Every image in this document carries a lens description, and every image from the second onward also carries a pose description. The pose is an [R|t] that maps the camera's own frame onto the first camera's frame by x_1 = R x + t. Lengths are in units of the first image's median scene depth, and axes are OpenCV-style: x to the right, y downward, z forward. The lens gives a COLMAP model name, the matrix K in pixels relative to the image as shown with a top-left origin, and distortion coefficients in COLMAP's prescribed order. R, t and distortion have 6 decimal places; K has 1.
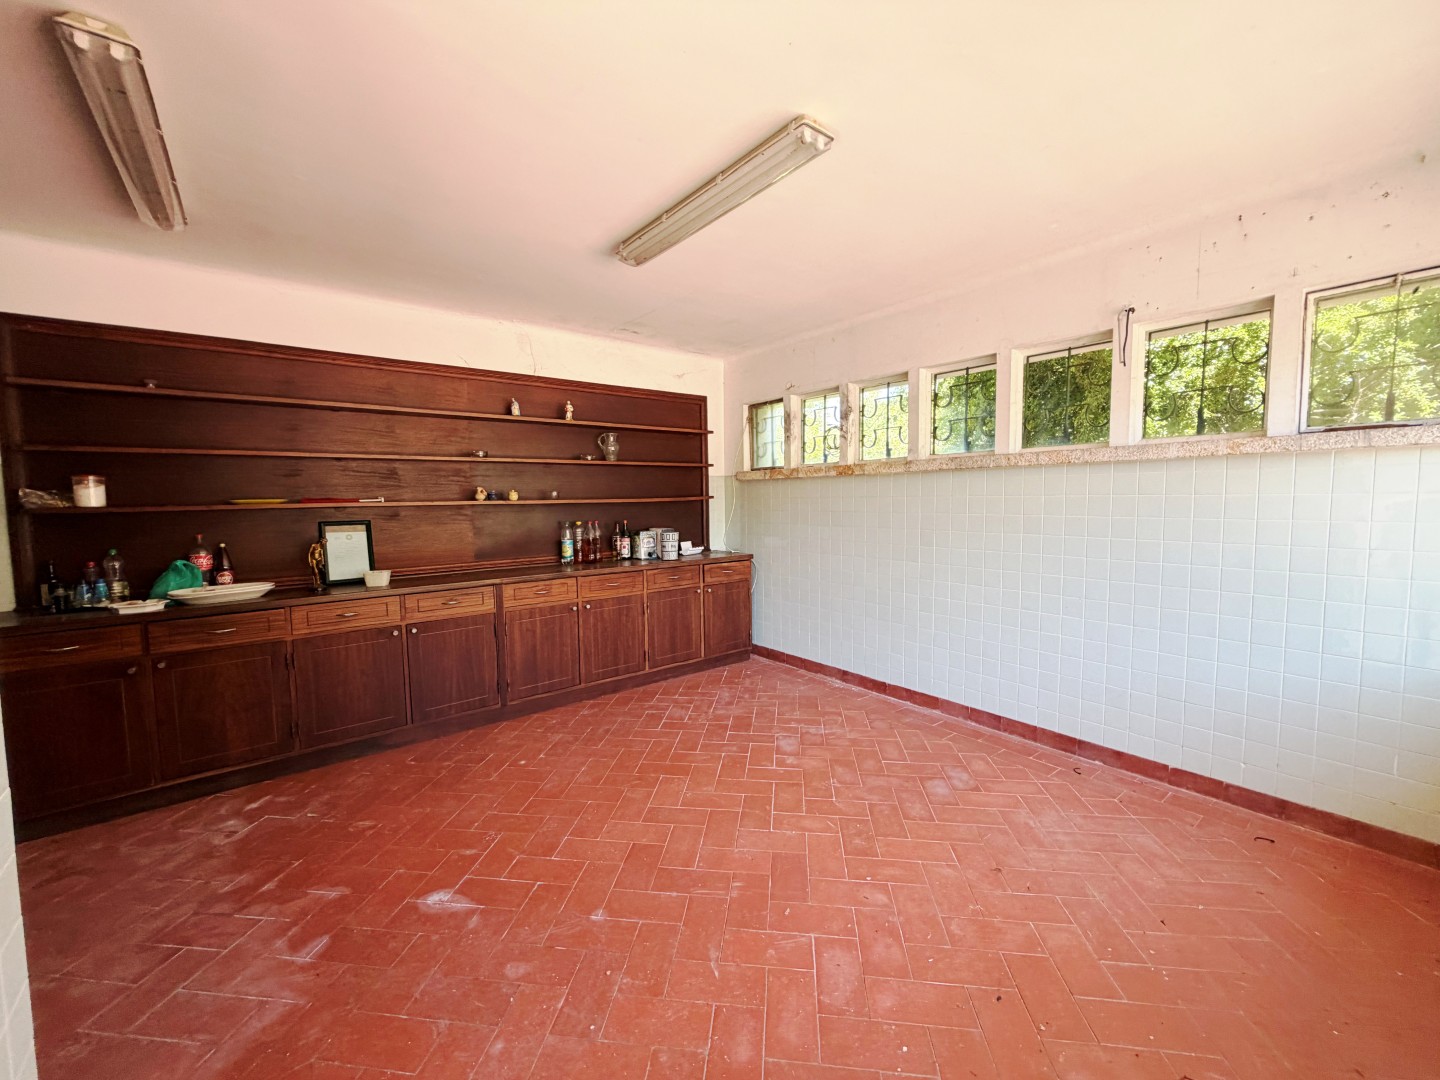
lens RADIAL K [[575.4, 0, 716.6], [0, 575.4, 540.2], [0, 0, 1]] dist [0.001541, -0.000039]
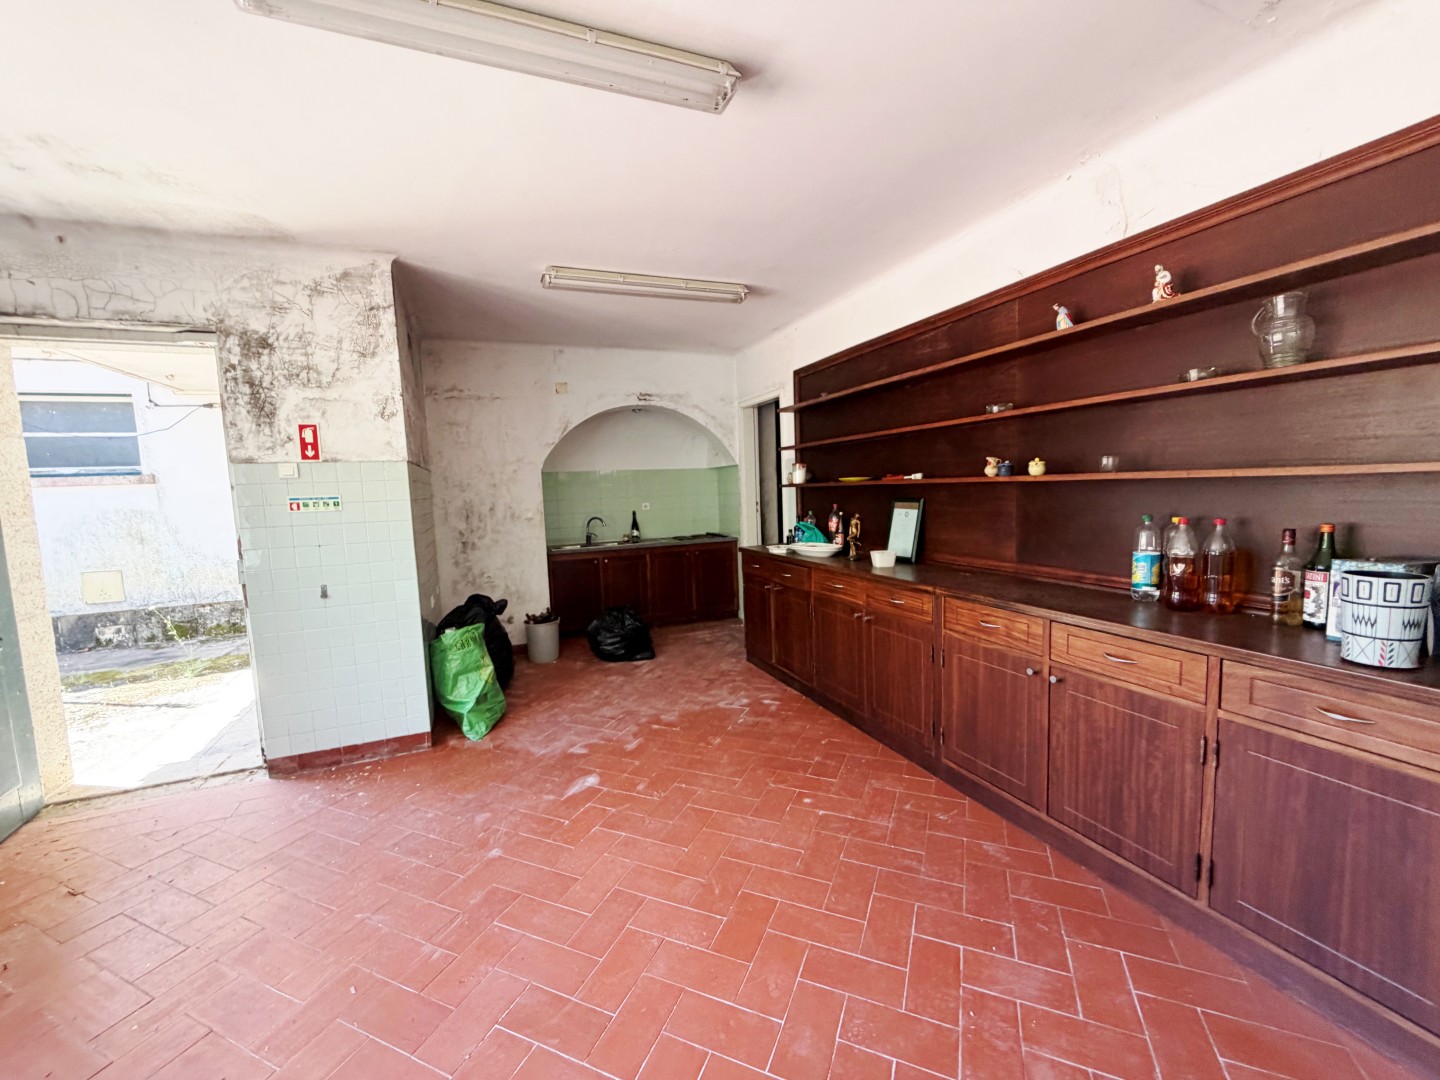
lens RADIAL K [[575.4, 0, 716.6], [0, 575.4, 540.2], [0, 0, 1]] dist [0.001541, -0.000039]
pose [[-0.277980, 0.114784, -0.953704, 0.386471], [-0.030644, 0.991270, 0.128238, -0.075959], [0.960098, 0.064873, -0.272036, 0.930314]]
